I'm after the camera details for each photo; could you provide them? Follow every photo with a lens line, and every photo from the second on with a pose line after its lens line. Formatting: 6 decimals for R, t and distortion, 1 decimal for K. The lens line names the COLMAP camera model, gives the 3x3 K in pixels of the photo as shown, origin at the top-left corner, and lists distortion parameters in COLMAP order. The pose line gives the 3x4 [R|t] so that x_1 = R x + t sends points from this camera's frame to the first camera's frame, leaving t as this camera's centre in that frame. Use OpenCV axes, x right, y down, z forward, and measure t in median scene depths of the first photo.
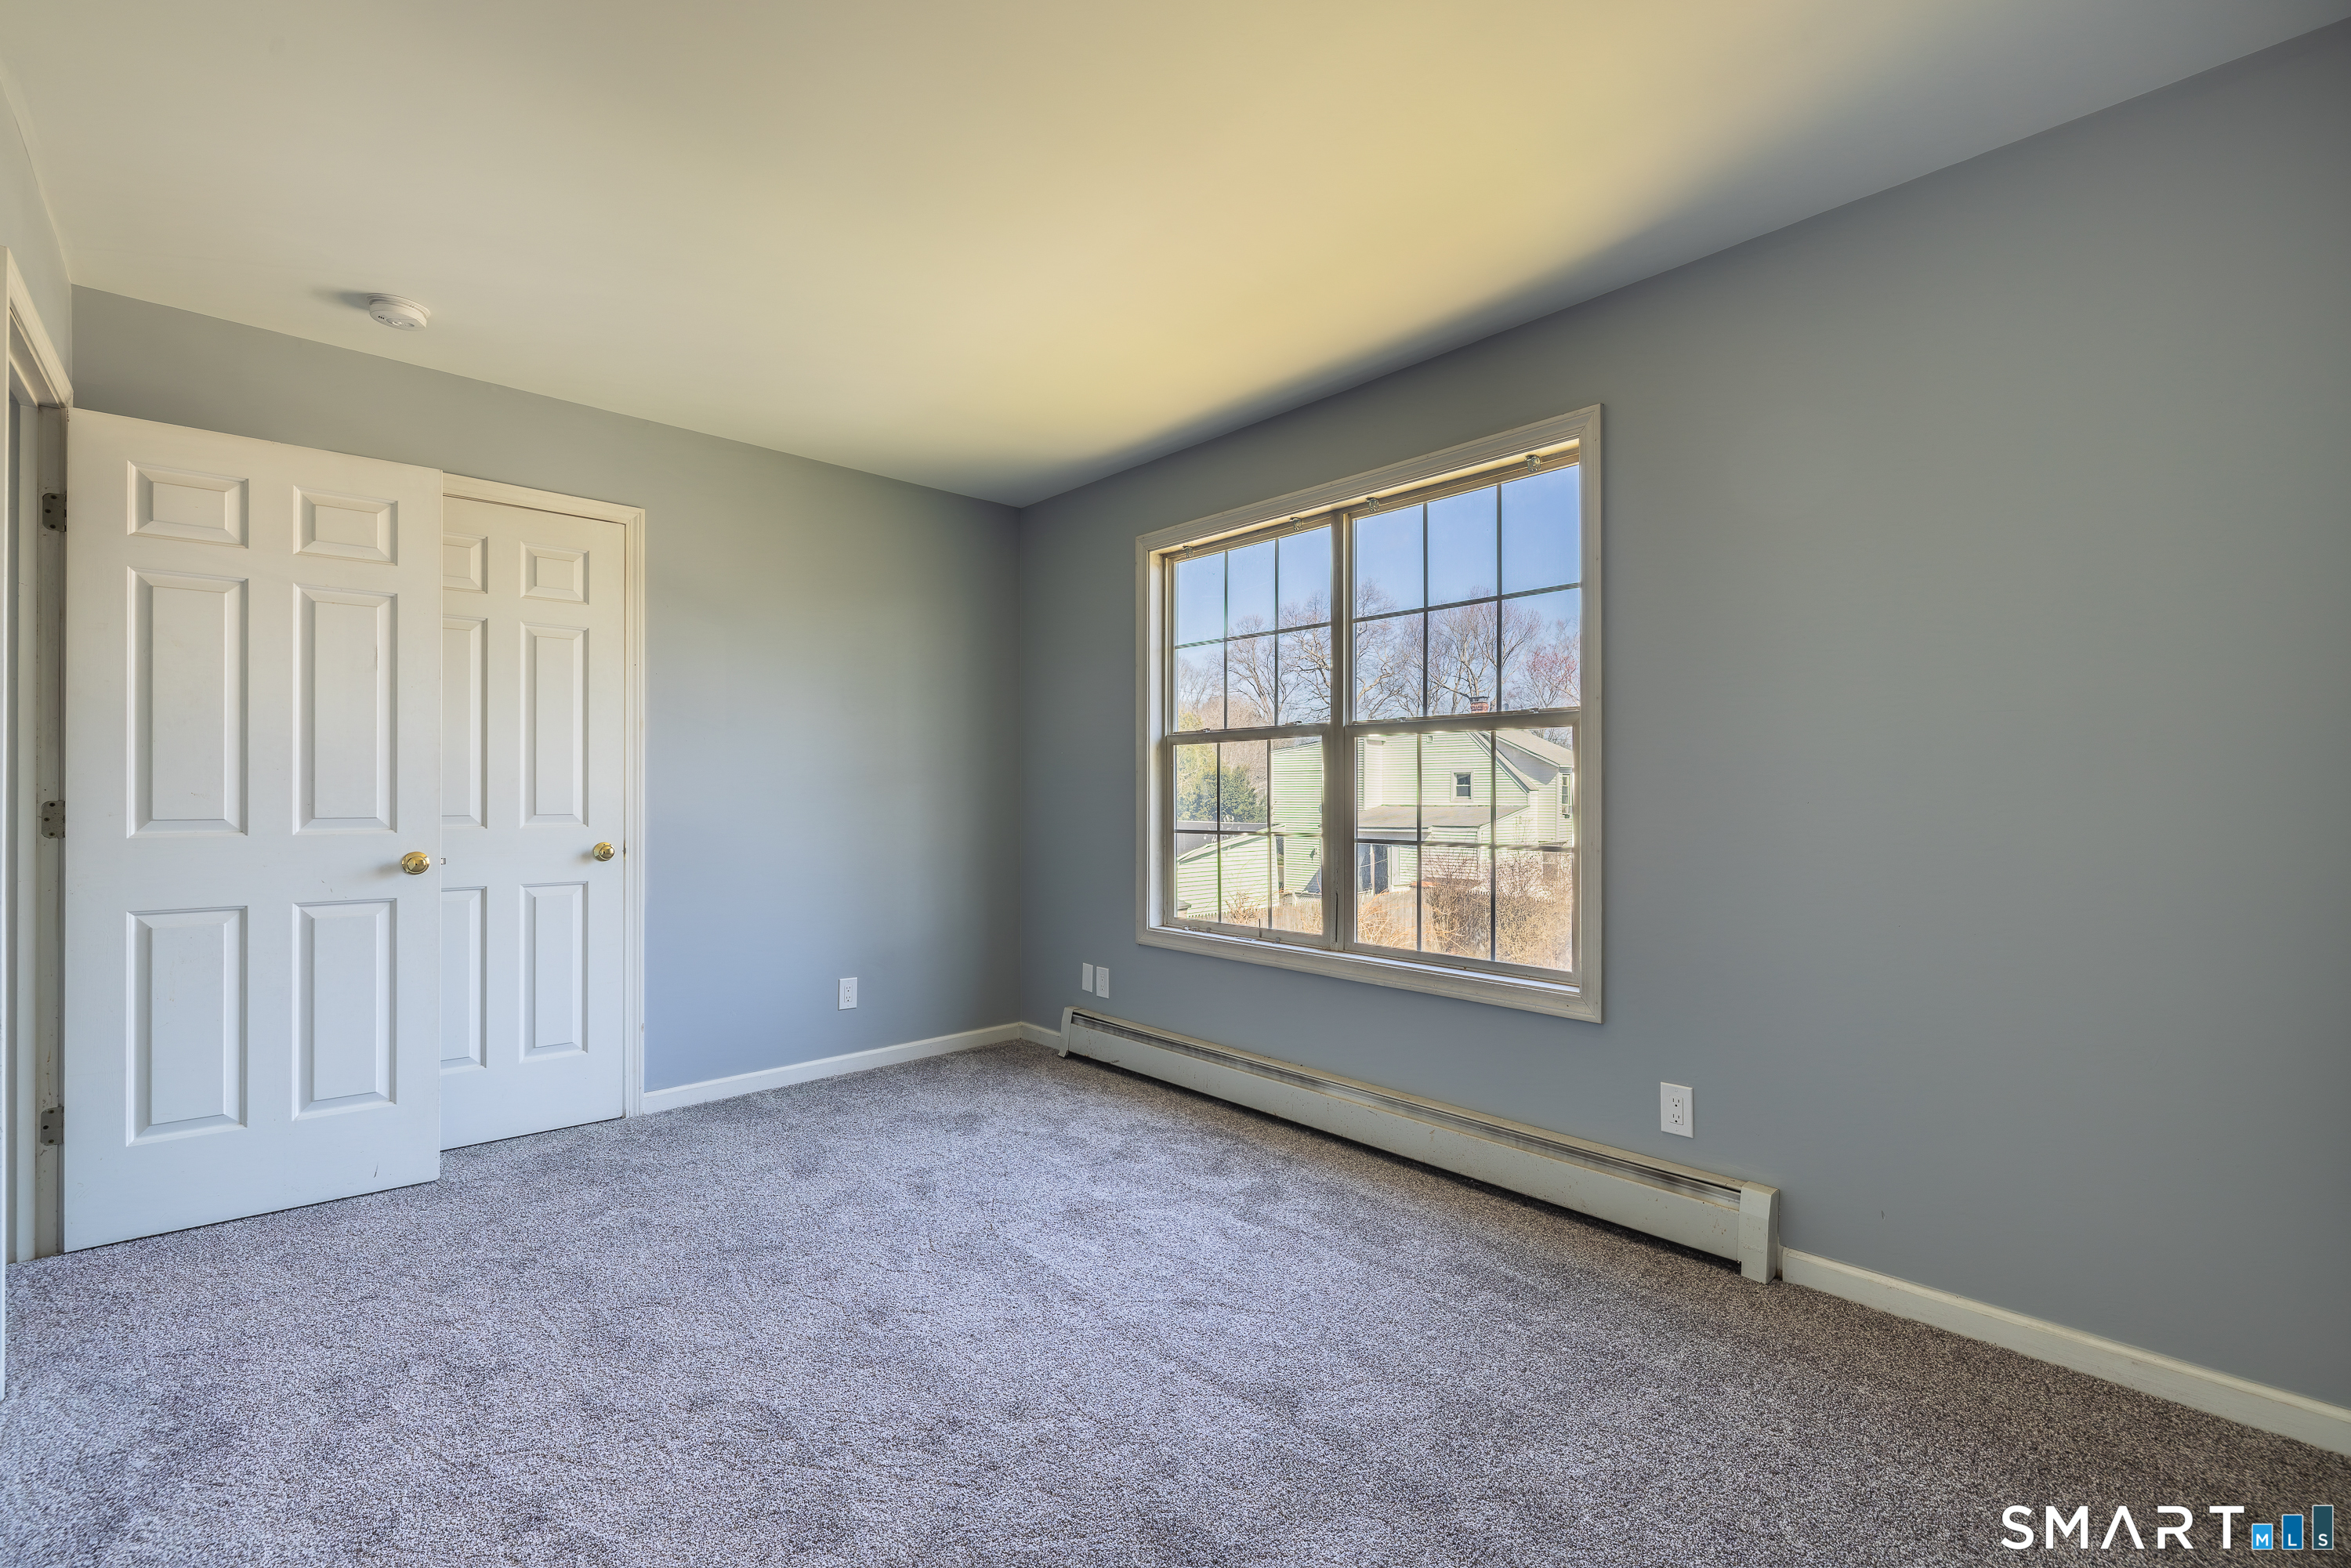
lens RADIAL K [[1033.7, 0, 1135.0], [0, 1033.7, 812.1], [0, 0, 1]] dist [-0.023385, 0.007526]
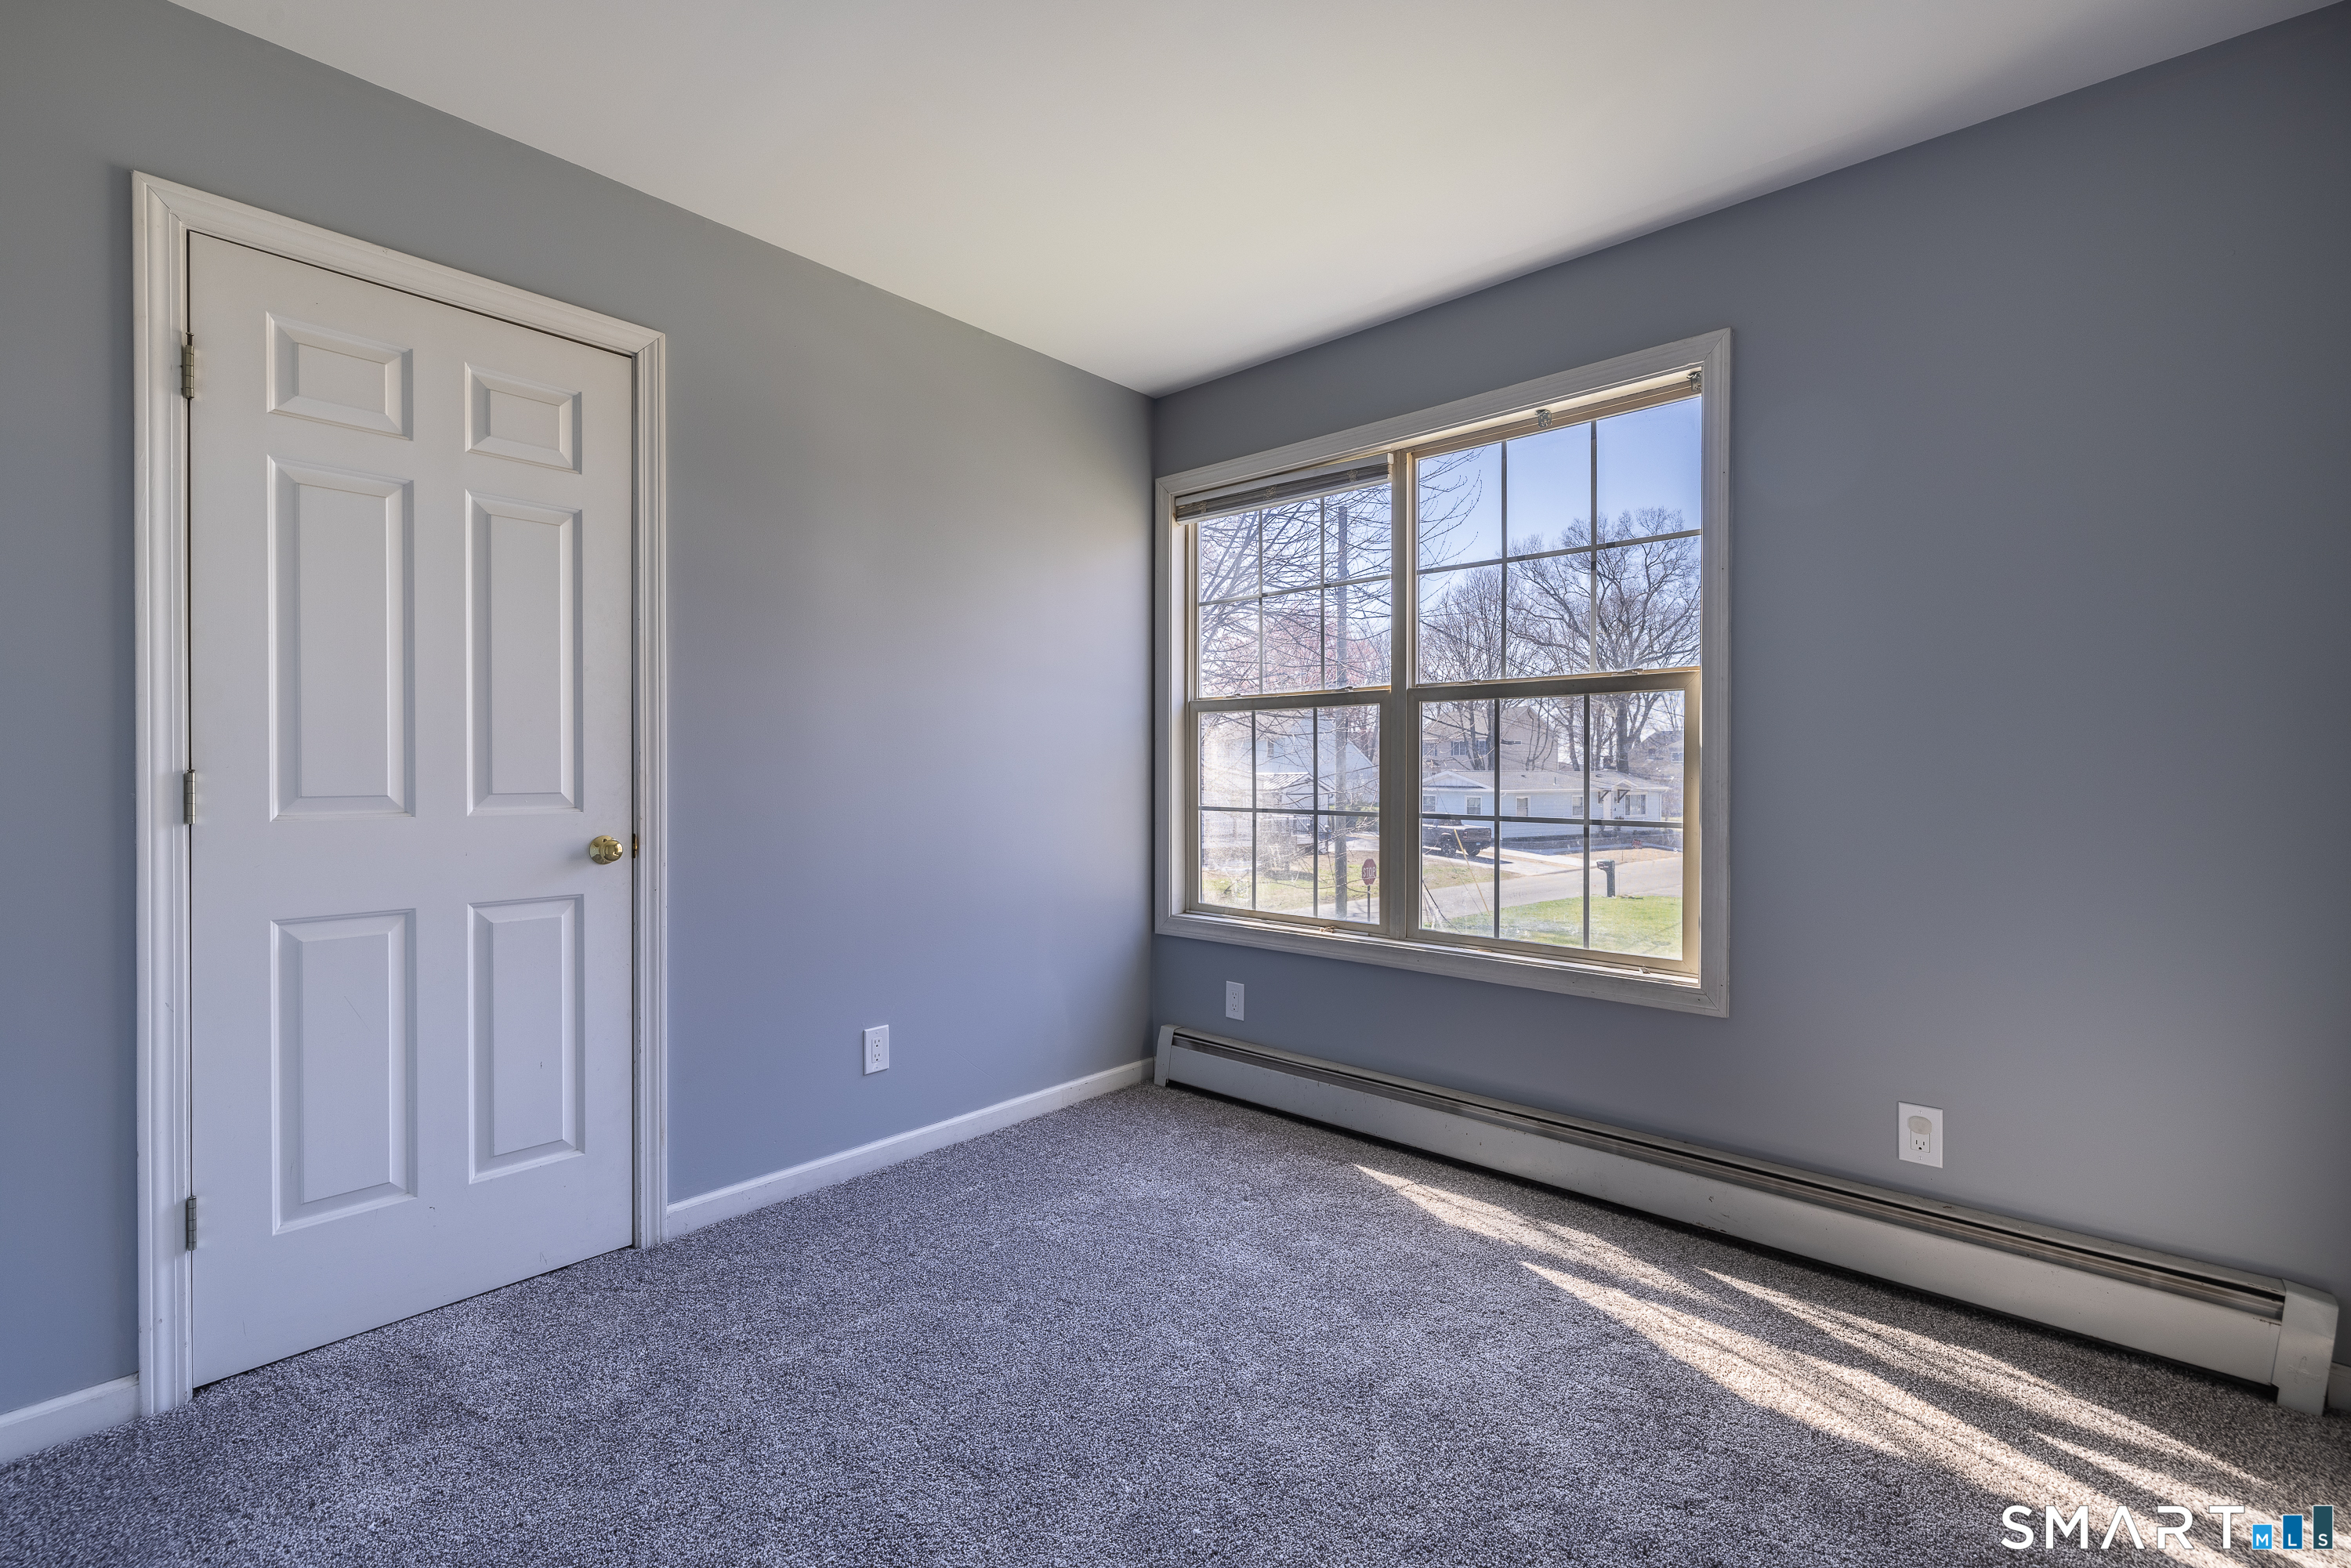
lens RADIAL K [[998.5, 0, 1159.4], [0, 998.5, 800.1], [0, 0, 1]] dist [0.011922, -0.001630]
pose [[0.989689, -0.005568, 0.143124, -0.137784], [0.003458, 0.999882, 0.014991, -0.001410], [-0.143190, -0.014342, 0.989591, 0.165600]]
